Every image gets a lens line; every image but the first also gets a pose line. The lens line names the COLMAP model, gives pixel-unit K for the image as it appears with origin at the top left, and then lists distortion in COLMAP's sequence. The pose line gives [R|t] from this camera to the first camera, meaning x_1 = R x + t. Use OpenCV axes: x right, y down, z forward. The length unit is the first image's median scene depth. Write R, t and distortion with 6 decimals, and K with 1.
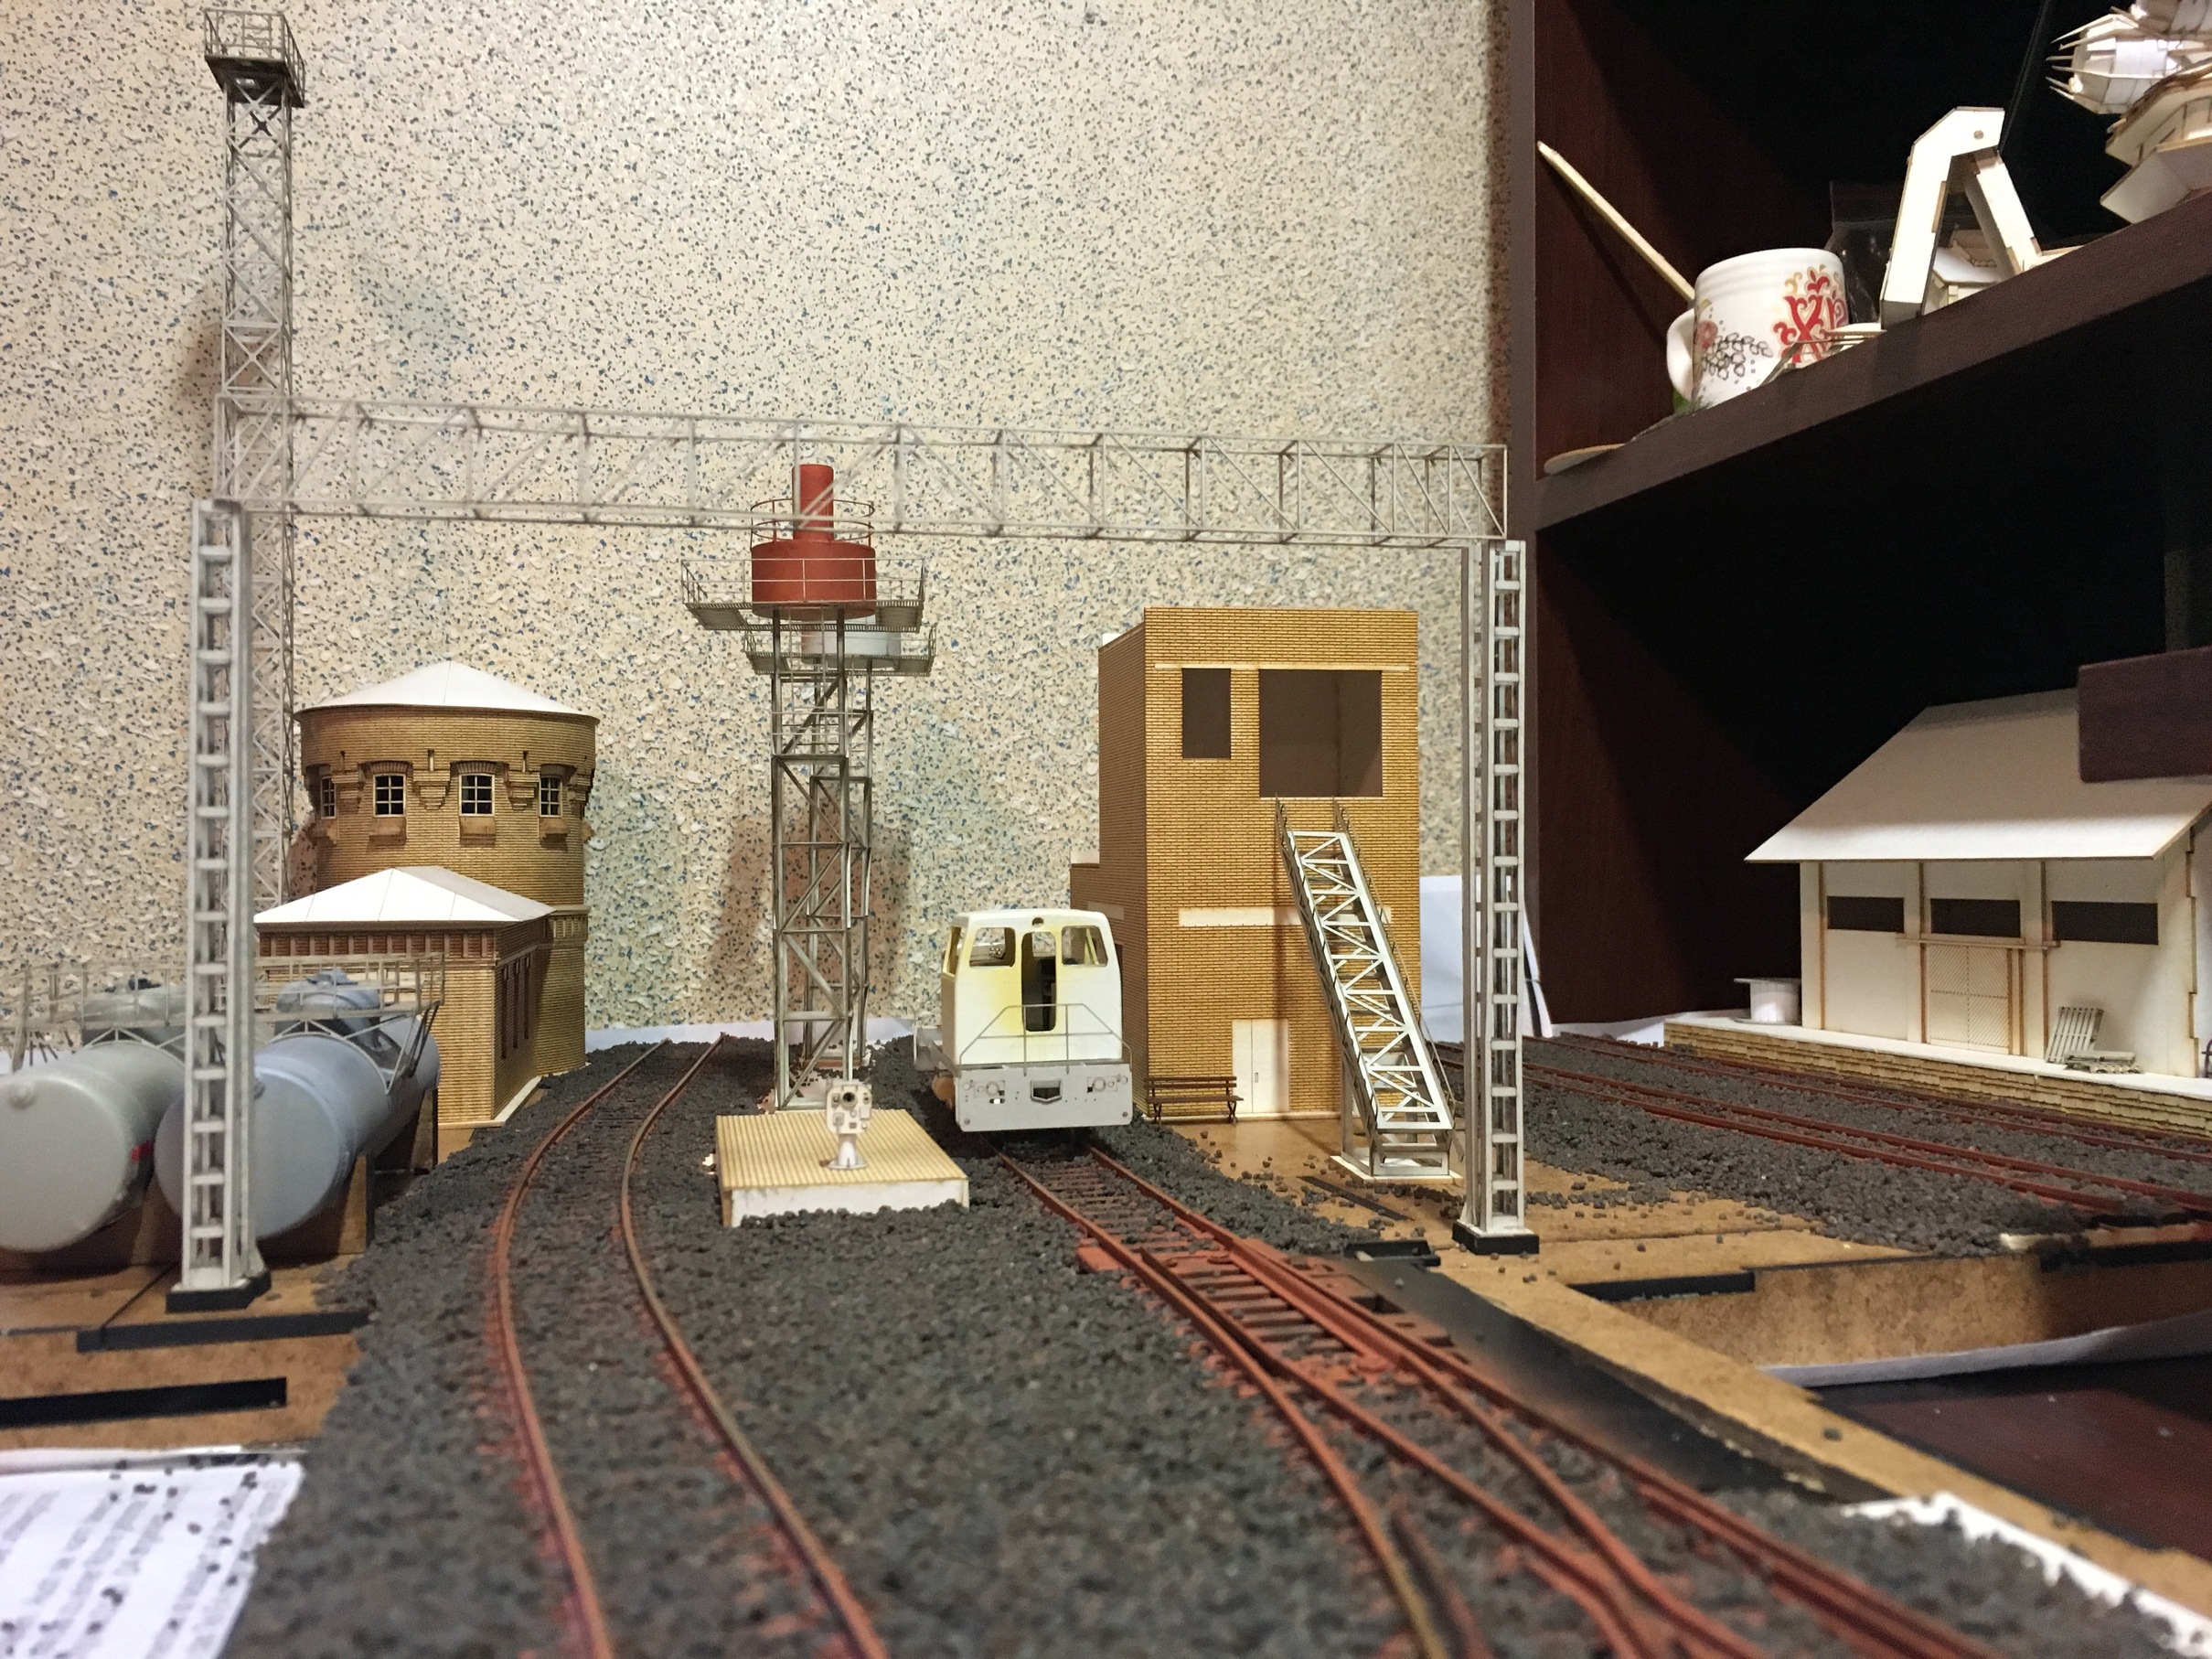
lens RADIAL K [[1902.4, 0, 1106.0], [0, 1902.4, 829.5], [0, 0, 1]] dist [0.085940, -0.126650]
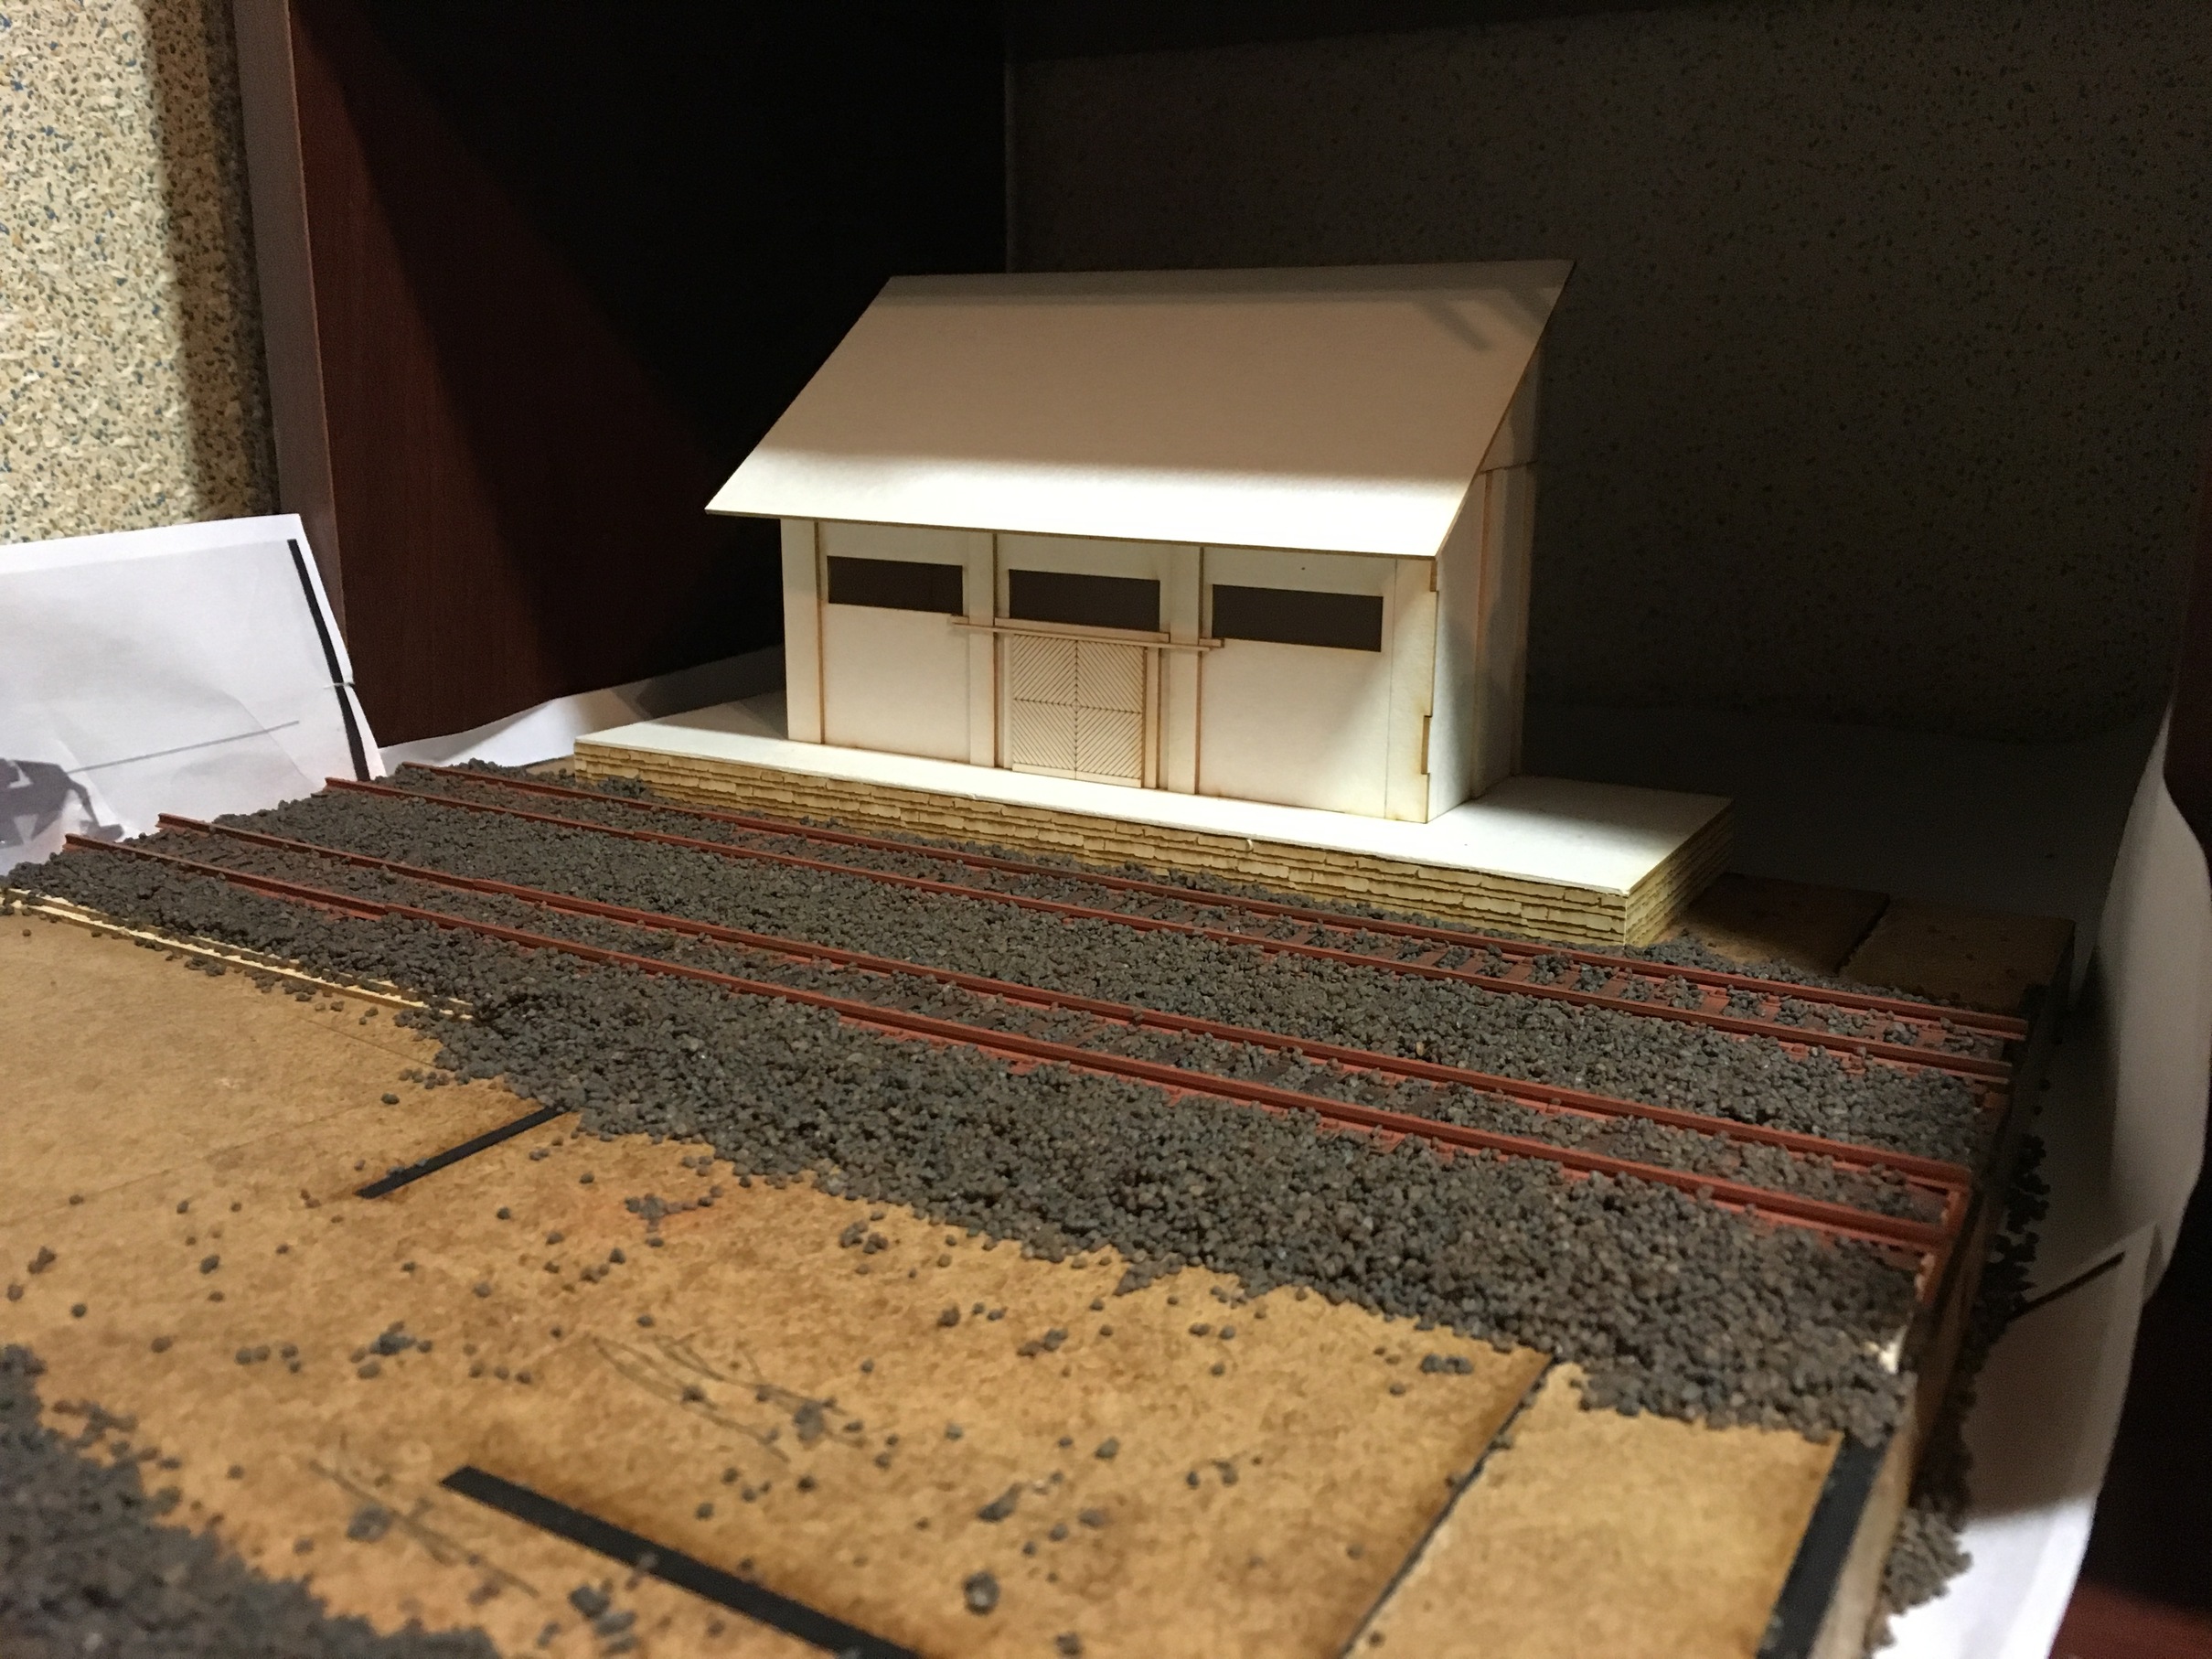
lens RADIAL K [[1888.9, 0, 1114.4], [0, 1888.9, 834.9], [0, 0, 1]] dist [0.090462, -0.137815]
pose [[0.714521, -0.152926, 0.682695, -0.033253], [-0.027754, 0.968854, 0.246074, -0.036675], [-0.699063, -0.194772, 0.688022, 0.400404]]
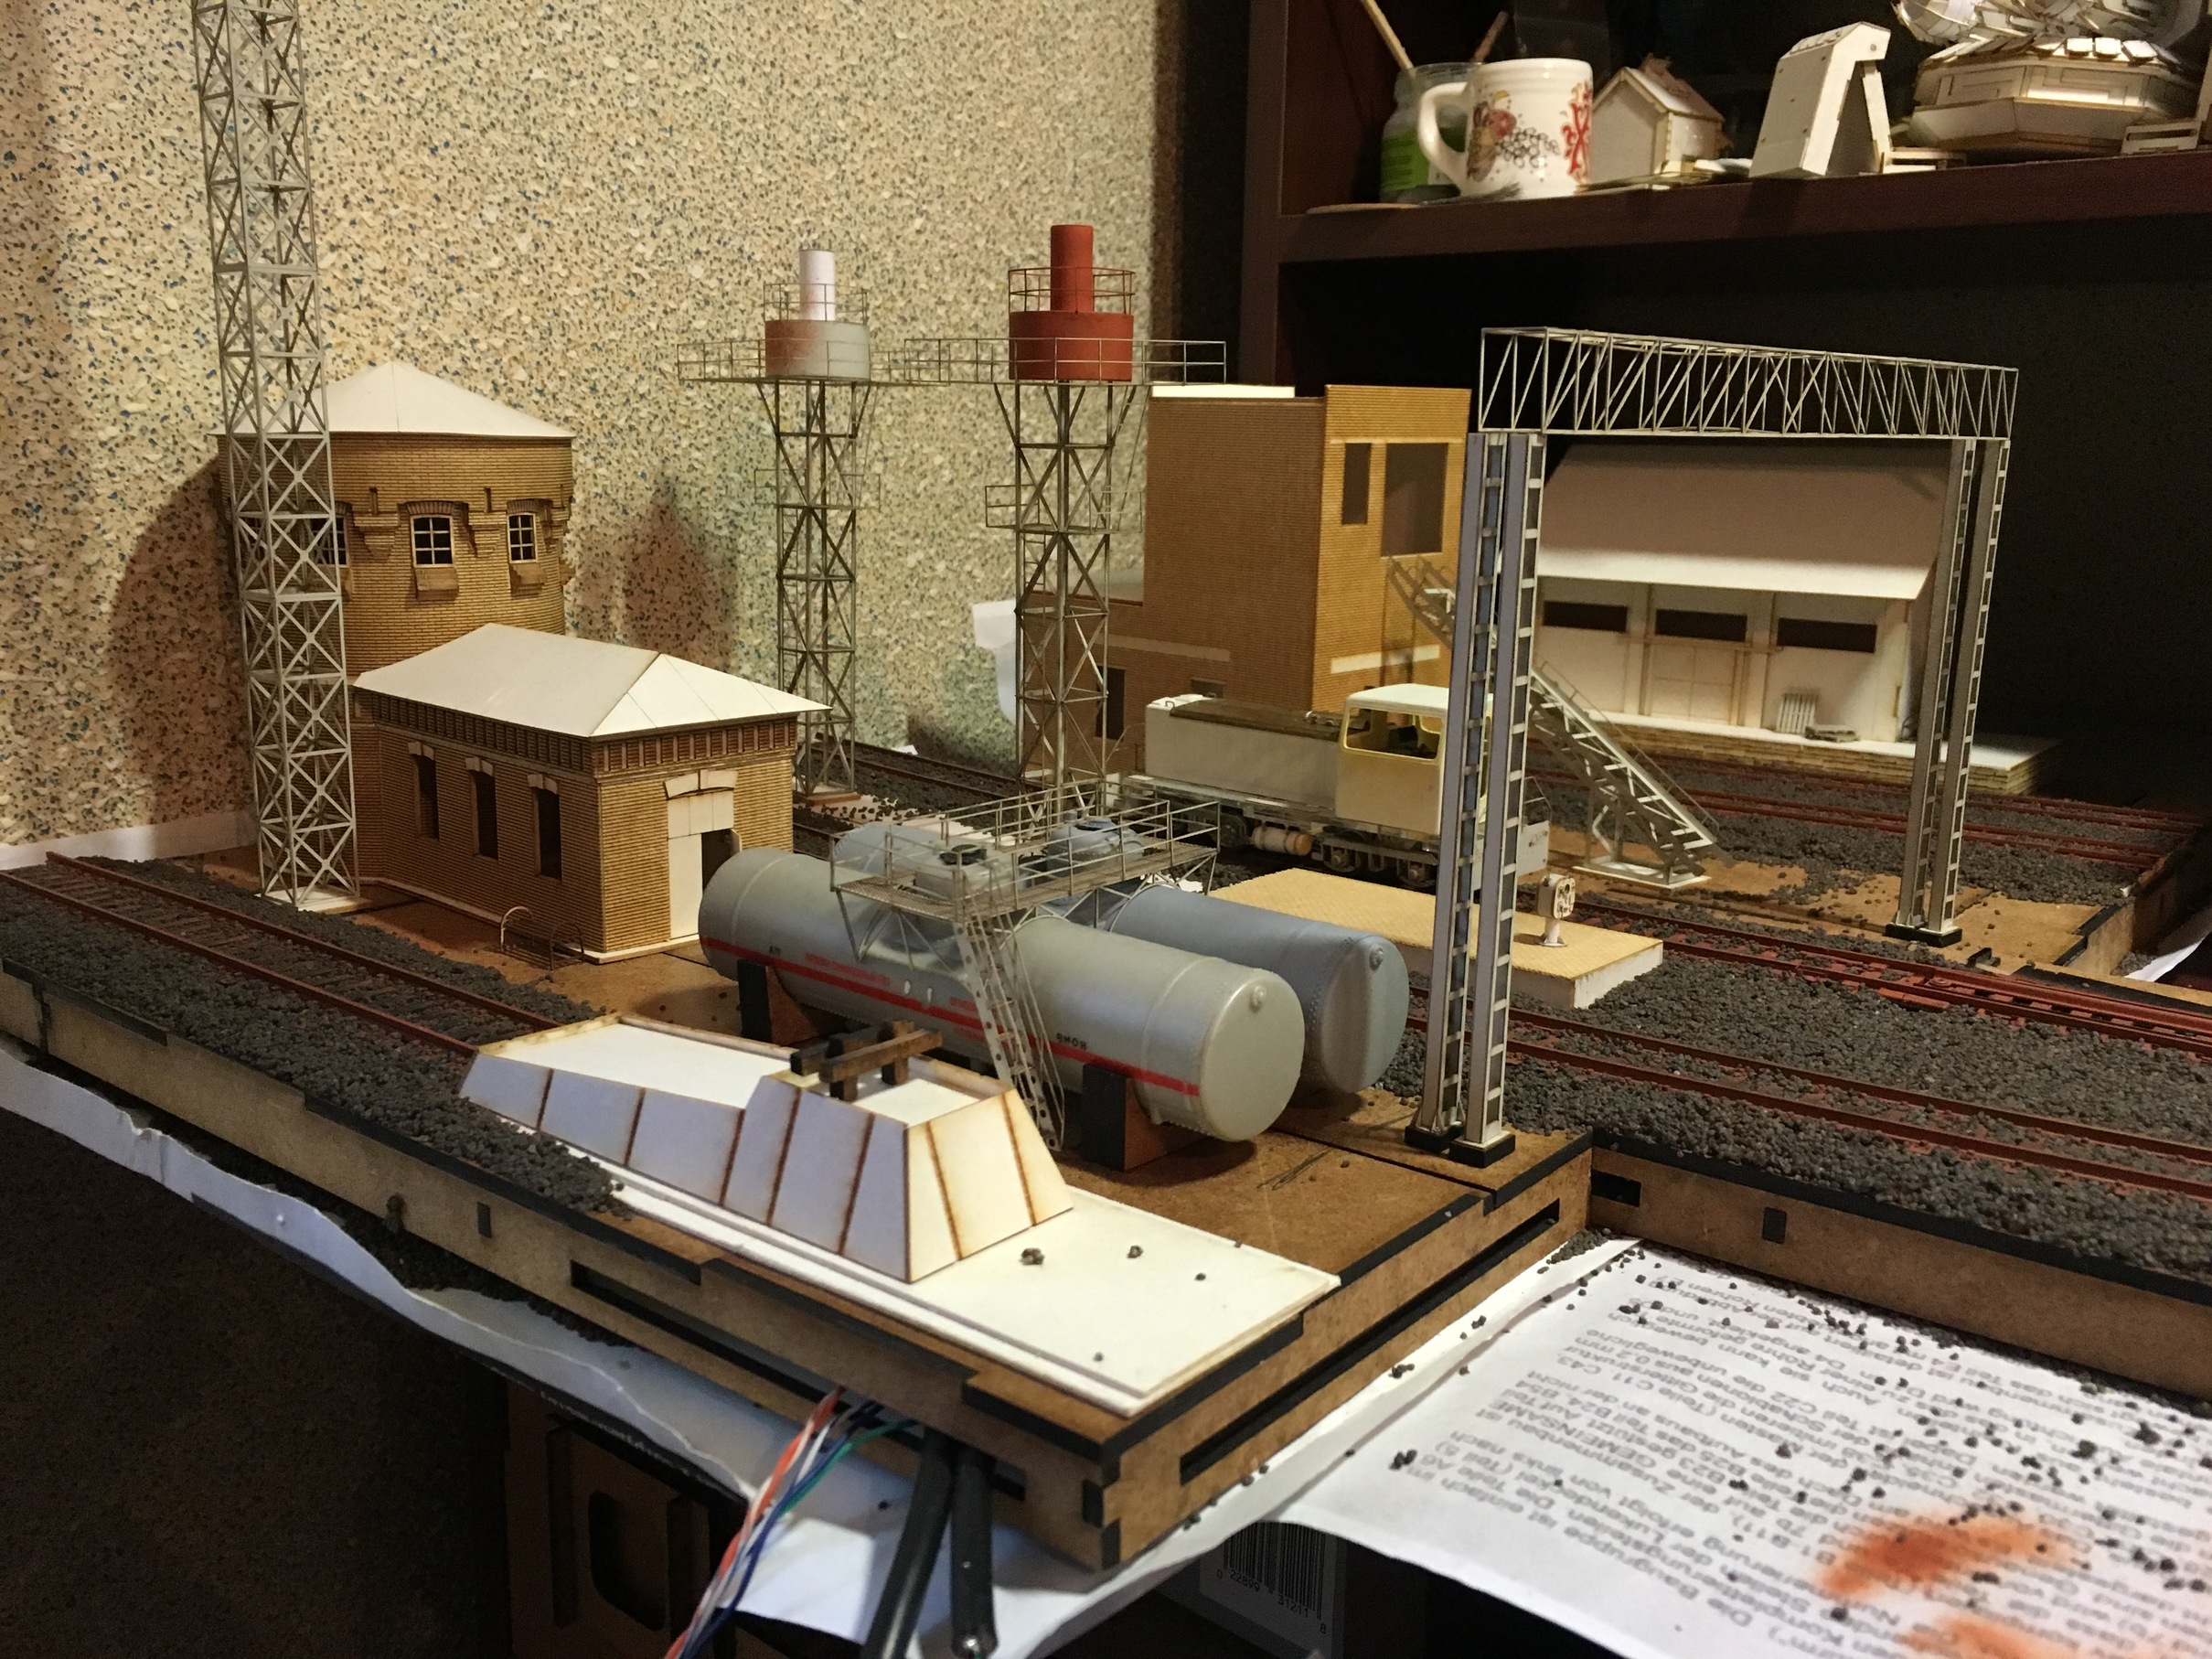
lens RADIAL K [[1888.9, 0, 1114.4], [0, 1888.9, 834.9], [0, 0, 1]] dist [0.090462, -0.137815]
pose [[0.806282, -0.105778, 0.581996, -0.572522], [-0.034582, 0.973770, 0.224893, -0.082417], [-0.590519, -0.201454, 0.781475, 0.128081]]
